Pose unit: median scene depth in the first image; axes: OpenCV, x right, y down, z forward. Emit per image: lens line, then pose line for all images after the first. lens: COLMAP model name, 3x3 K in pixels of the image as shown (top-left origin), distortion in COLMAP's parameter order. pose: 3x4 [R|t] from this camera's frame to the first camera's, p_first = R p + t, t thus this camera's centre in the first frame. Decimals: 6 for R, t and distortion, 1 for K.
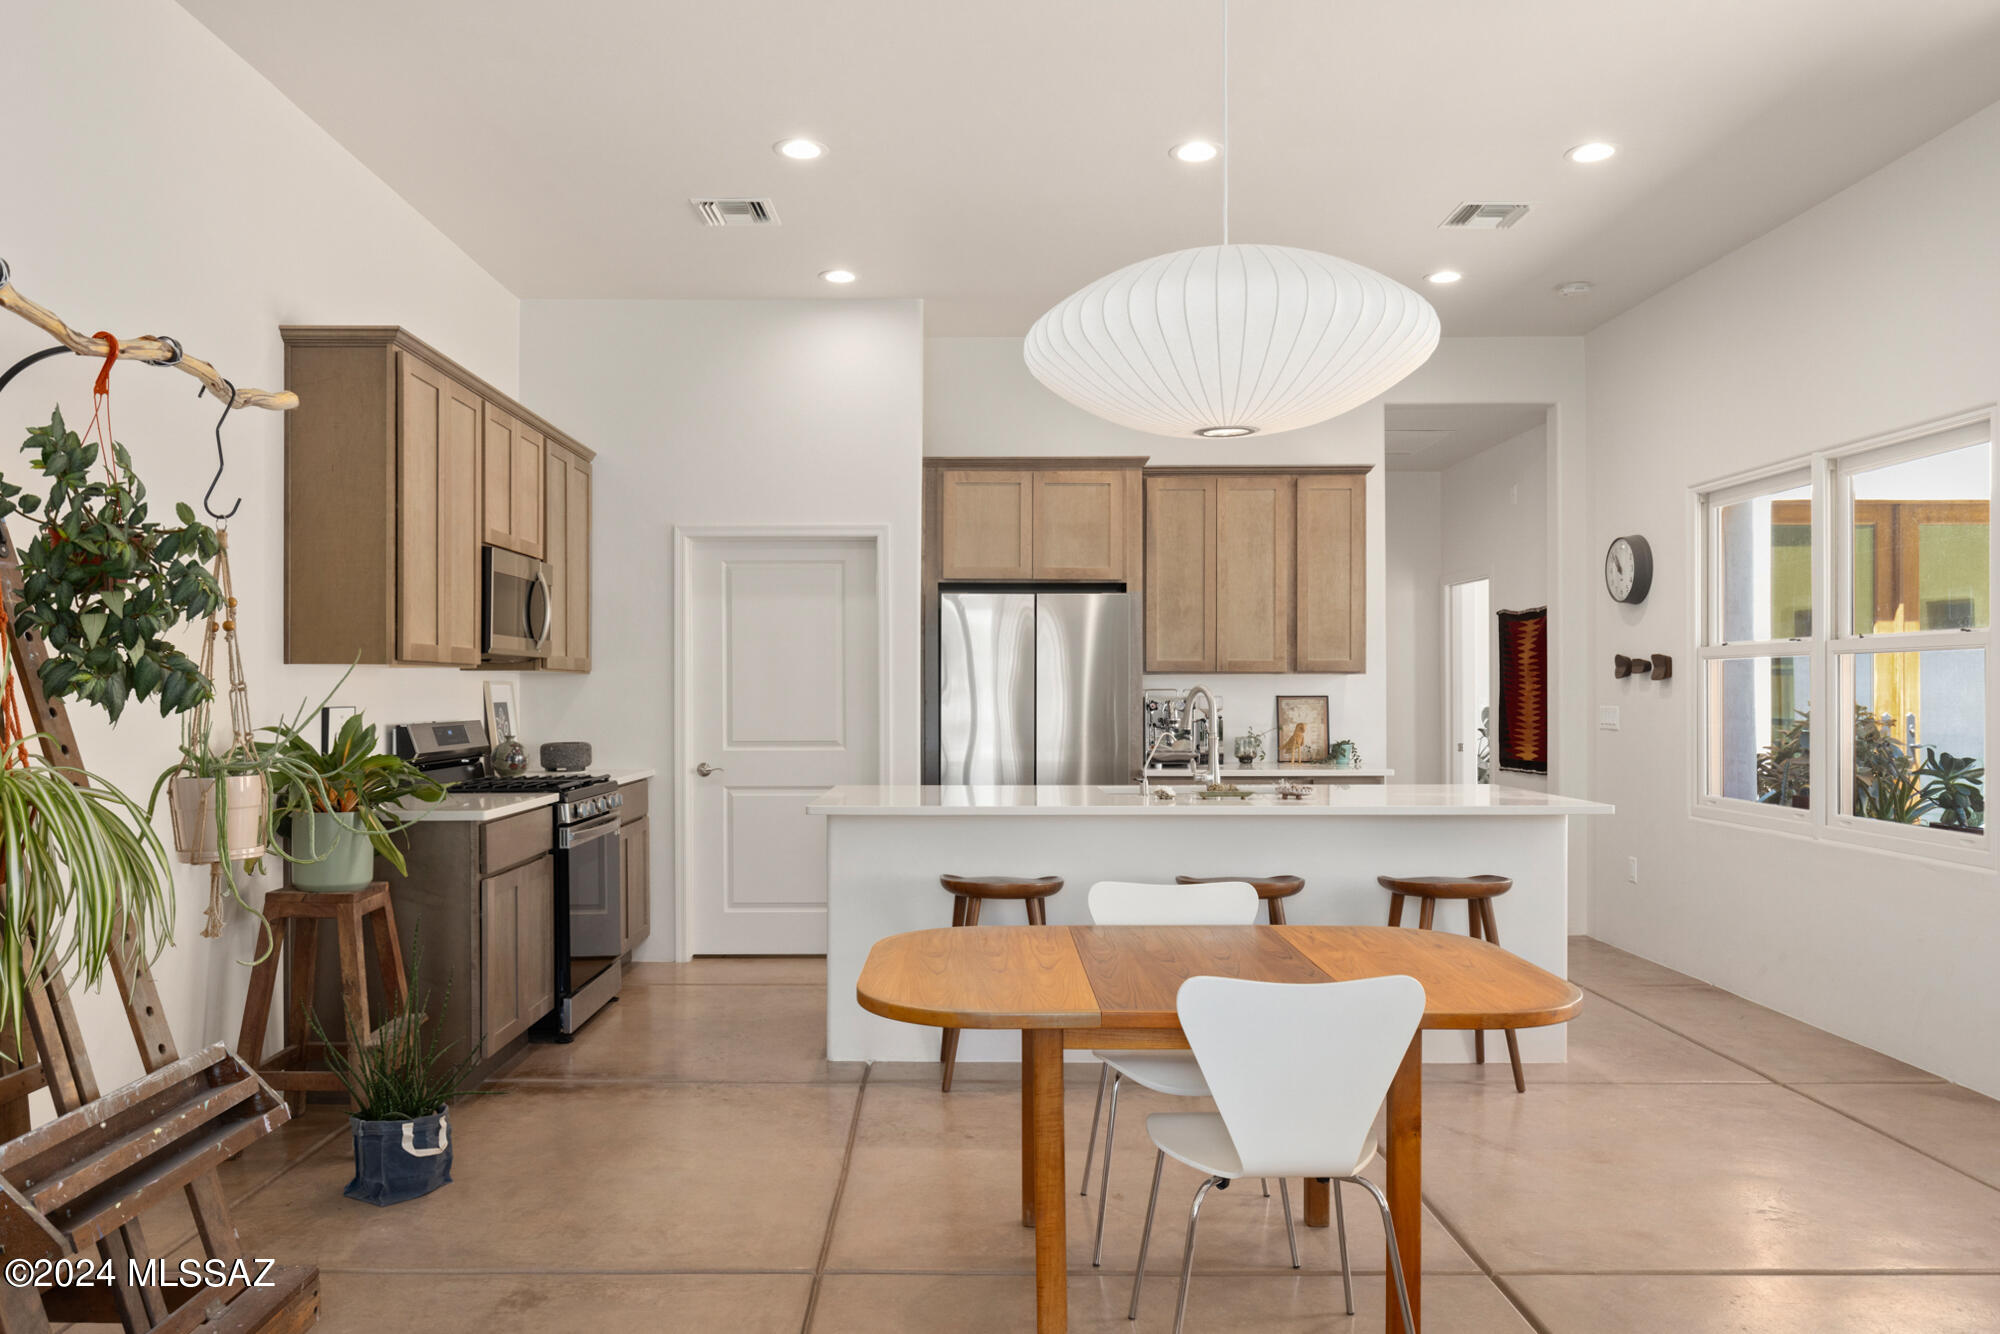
lens RADIAL K [[1406.5, 0, 992.8], [0, 1406.5, 677.6], [0, 0, 1]] dist [0.009065, 0.000812]
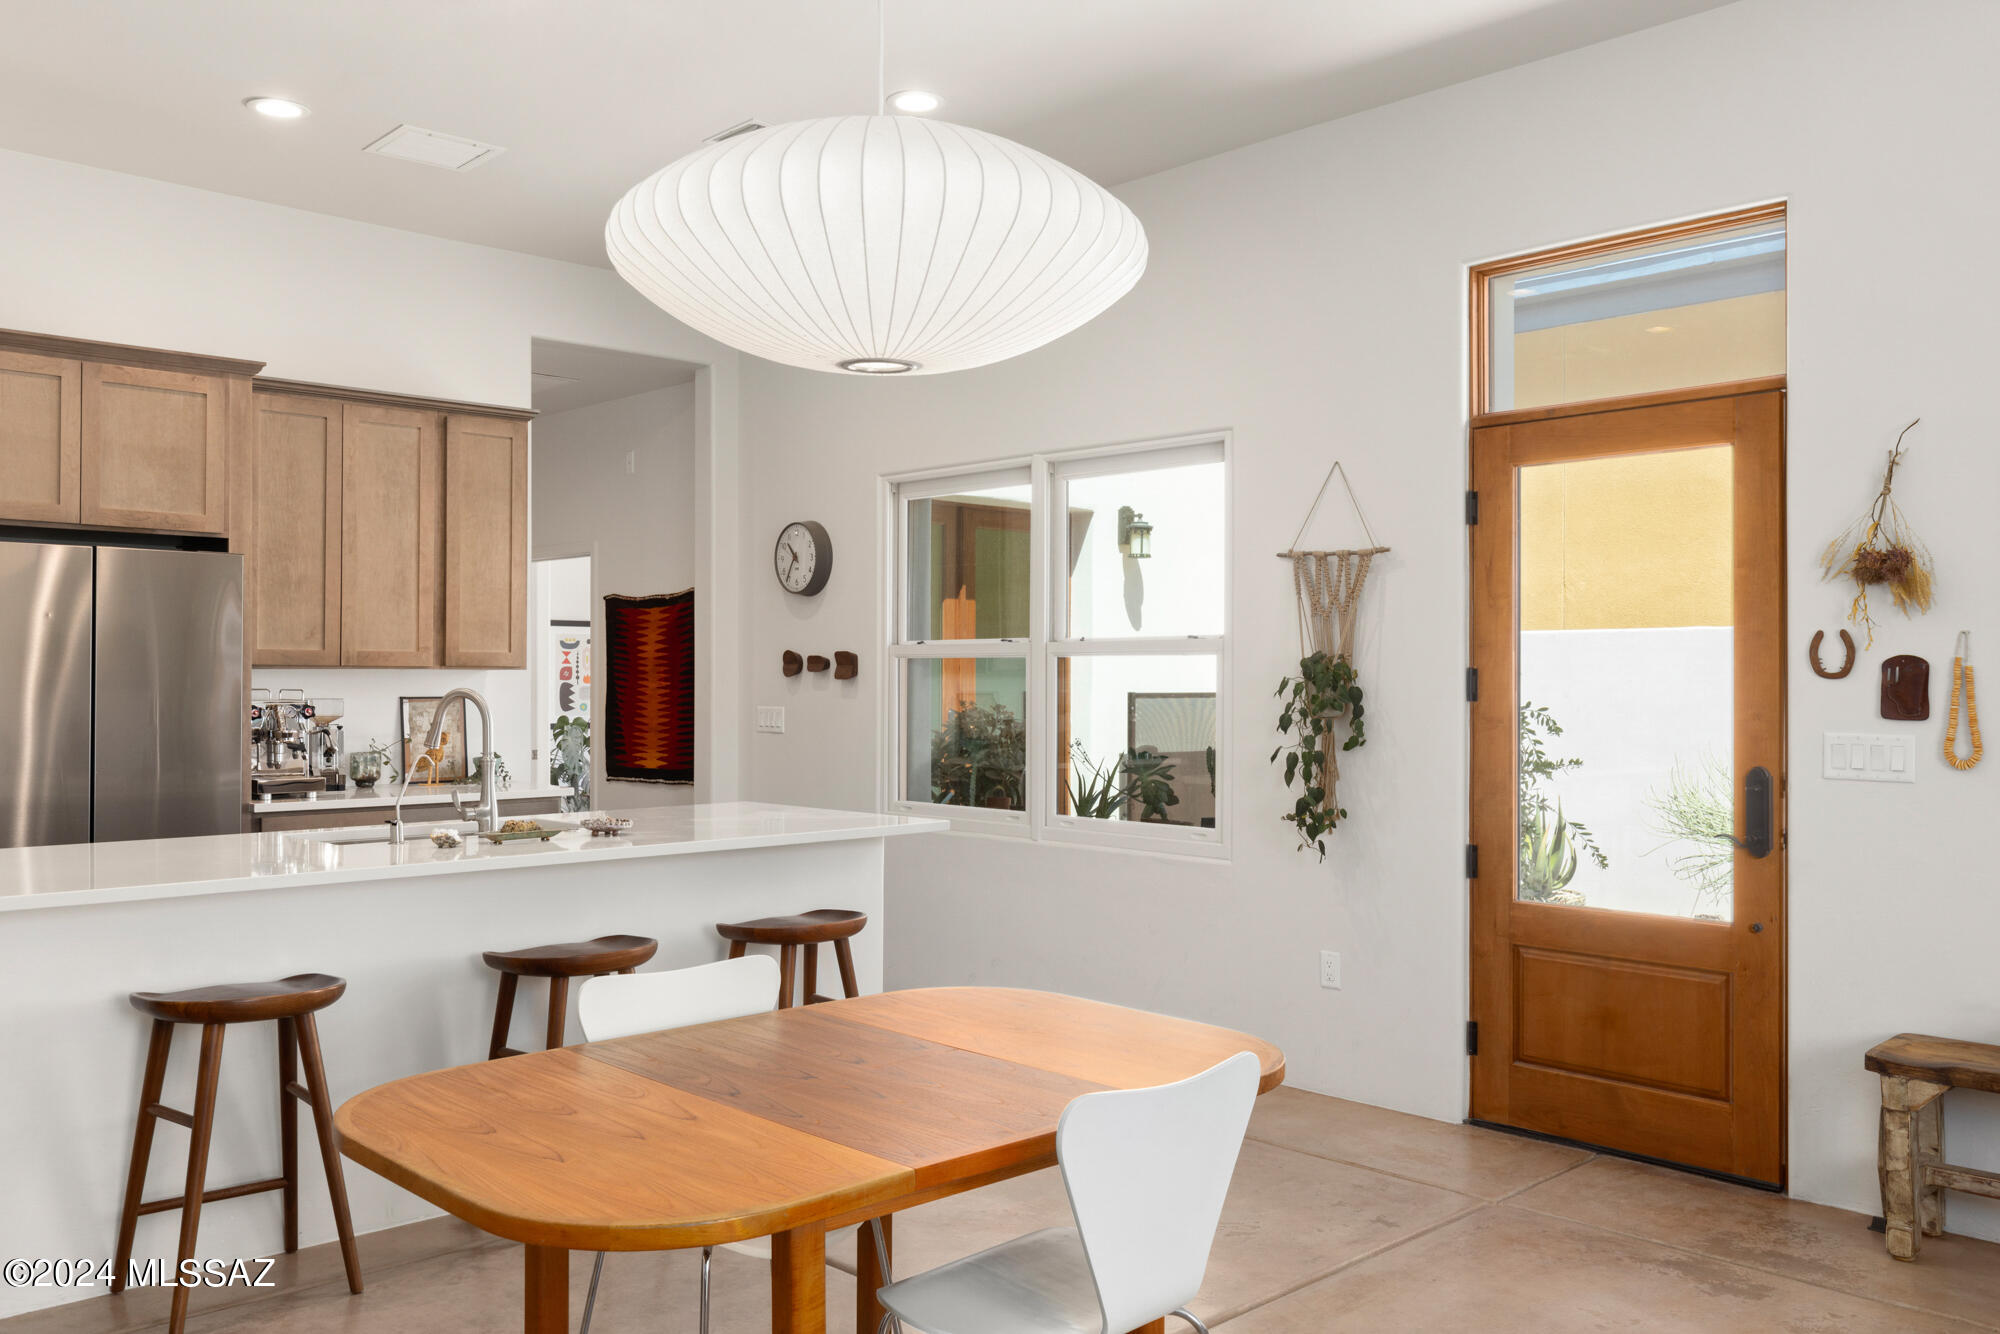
lens RADIAL K [[1608.7, 0, 1002.6], [0, 1608.7, 674.6], [0, 0, 1]] dist [-0.002137, -0.000048]
pose [[0.729924, 0.004598, 0.683512, -0.172039], [-0.008711, 0.999959, 0.002577, -0.004810], [-0.683472, -0.007835, 0.729934, 0.150015]]
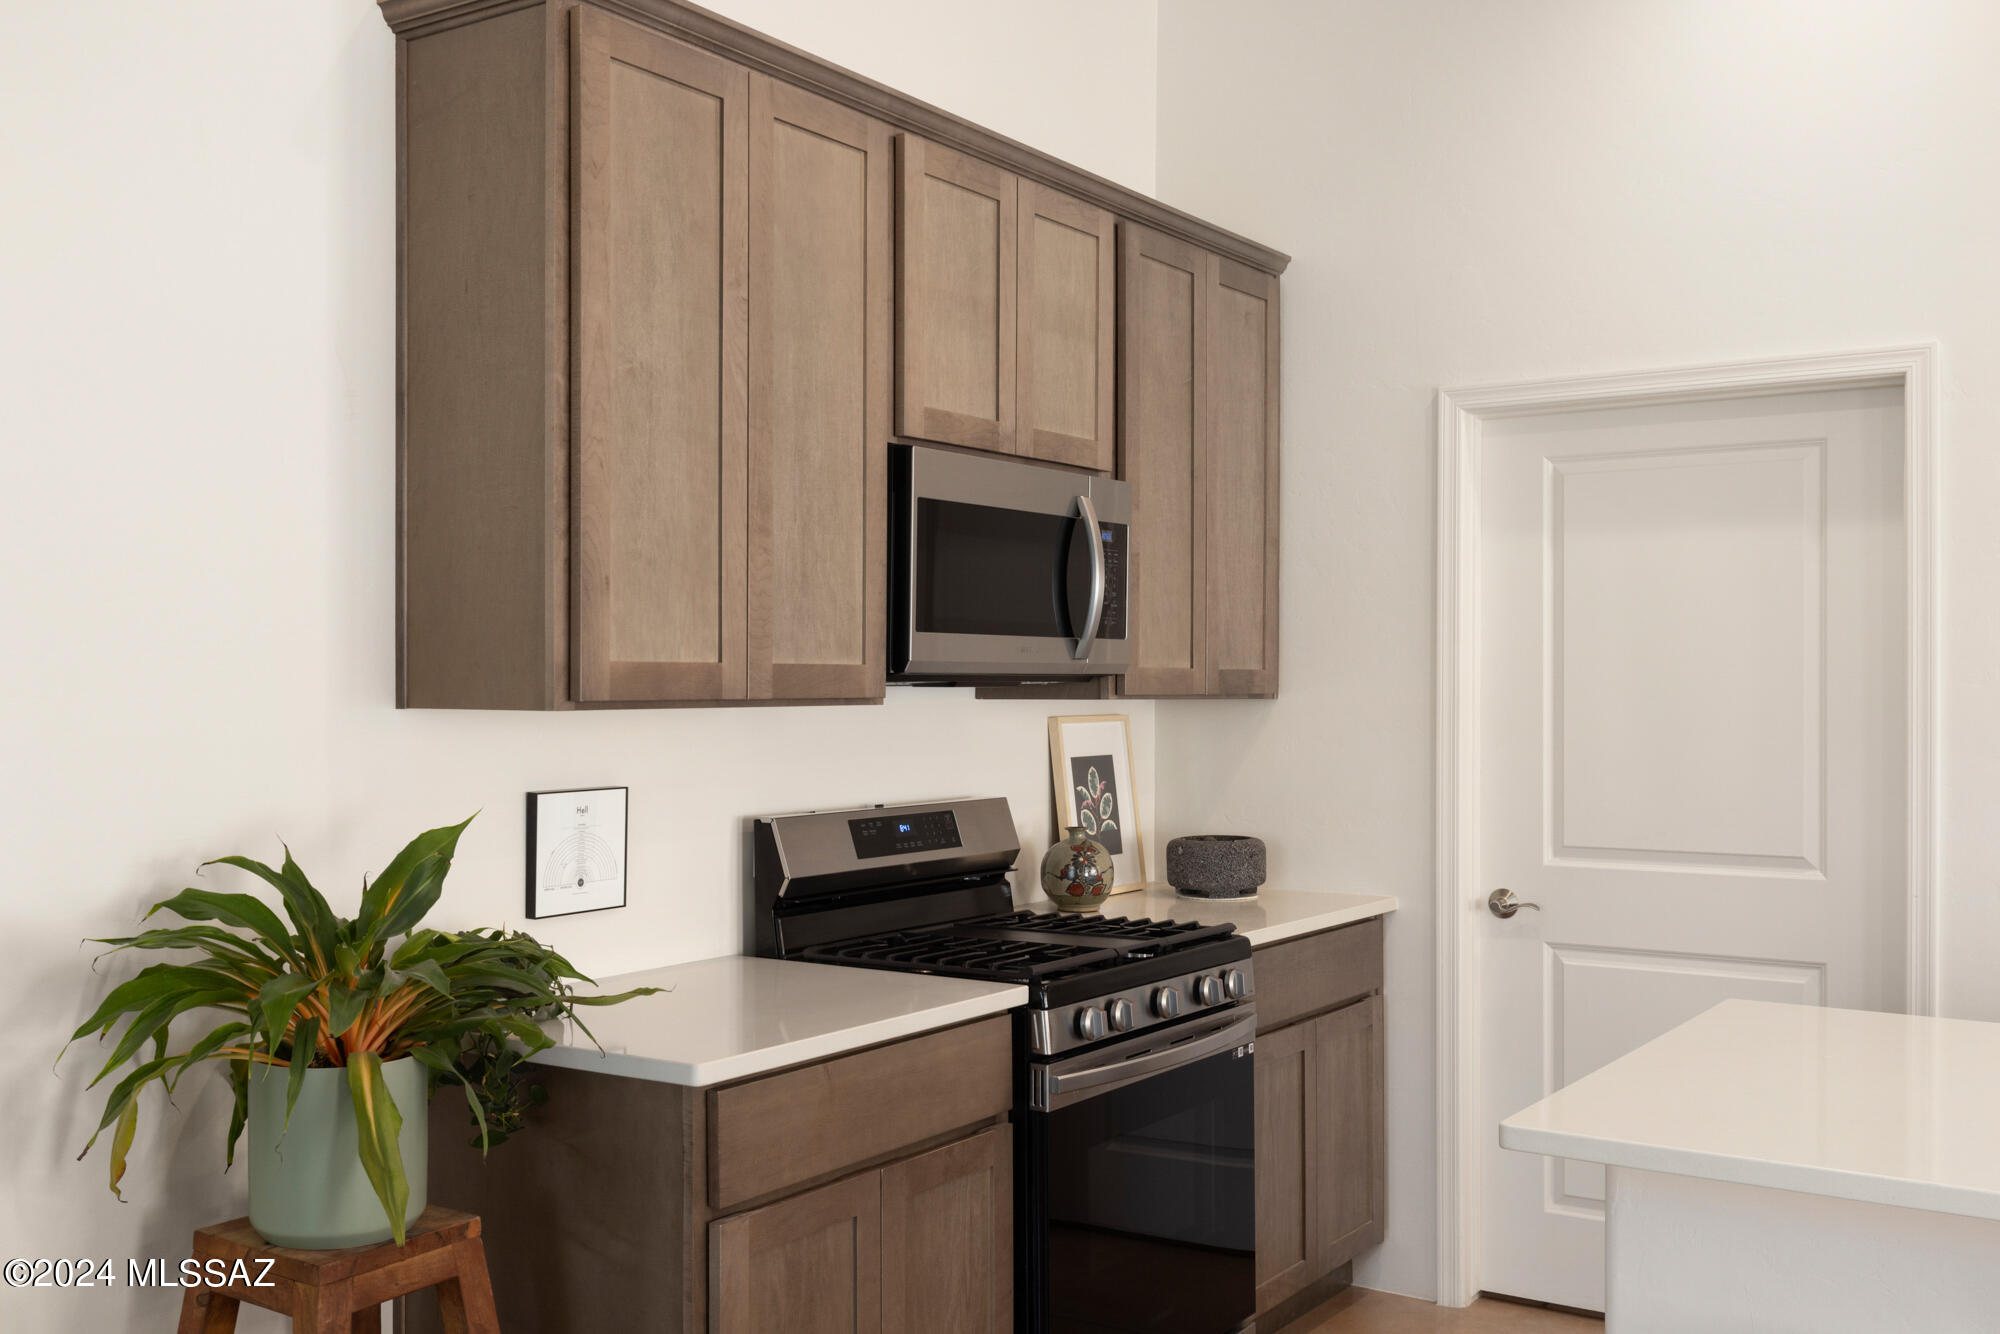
lens RADIAL K [[1940.3, 0, 981.9], [0, 1940.3, 693.8], [0, 0, 1]] dist [0.015410, 0.000000]
pose [[0.819971, 0.006395, -0.572369, 0.023709], [0.002874, 0.999879, 0.015289, -0.015210], [0.572398, -0.014182, 0.819854, 0.365522]]
